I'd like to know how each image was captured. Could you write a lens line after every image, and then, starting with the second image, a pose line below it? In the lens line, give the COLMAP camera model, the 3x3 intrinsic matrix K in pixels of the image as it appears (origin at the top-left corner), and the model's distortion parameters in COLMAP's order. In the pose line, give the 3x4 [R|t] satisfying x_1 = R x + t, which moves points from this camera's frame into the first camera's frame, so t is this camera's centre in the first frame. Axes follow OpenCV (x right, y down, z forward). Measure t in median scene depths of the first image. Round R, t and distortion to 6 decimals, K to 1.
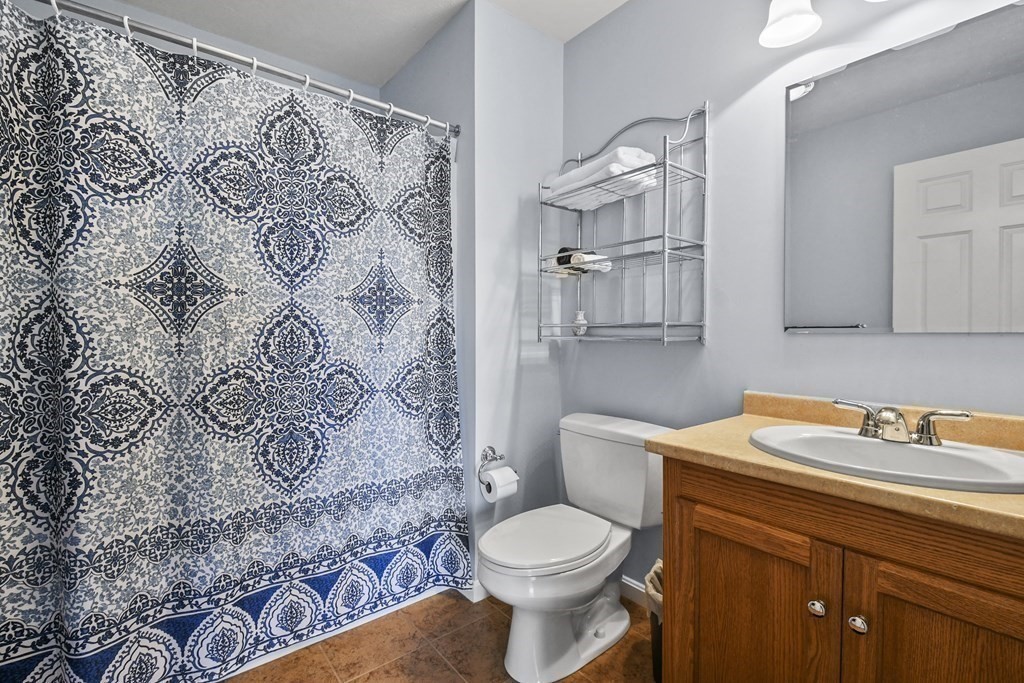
lens RADIAL K [[448.2, 0, 511.1], [0, 448.2, 341.1], [0, 0, 1]] dist [0.003171, -0.004411]
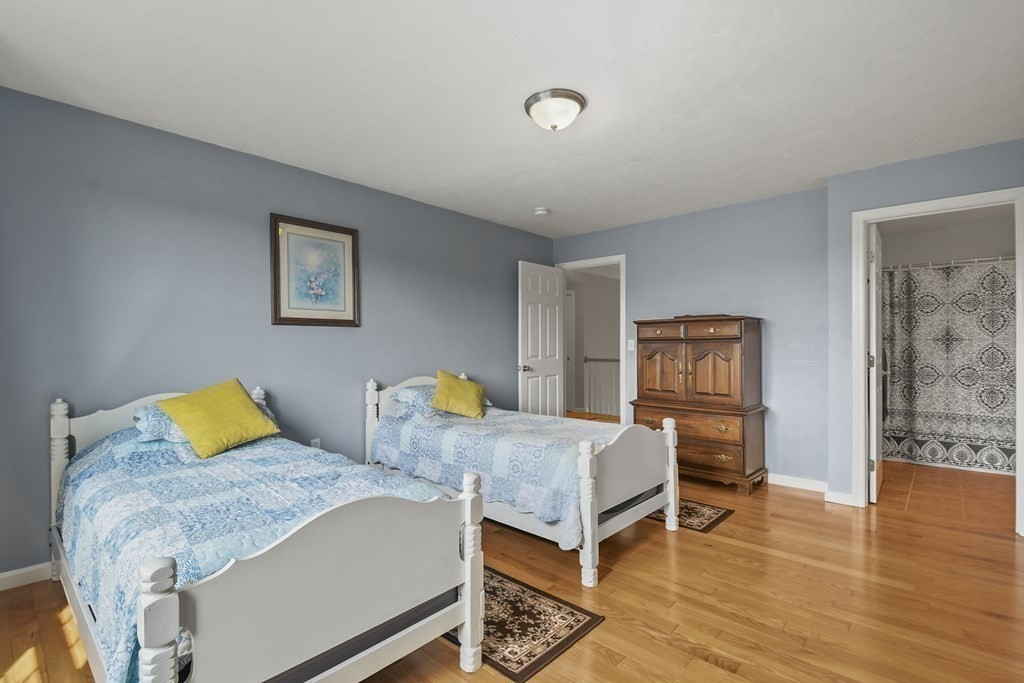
lens RADIAL K [[495.5, 0, 508.7], [0, 495.5, 341.4], [0, 0, 1]] dist [0.023145, -0.002289]
pose [[0.138837, -0.004093, -0.990307, 2.314541], [-0.012097, 0.999910, -0.005828, -0.042547], [0.990241, 0.012789, 0.138775, -2.522537]]
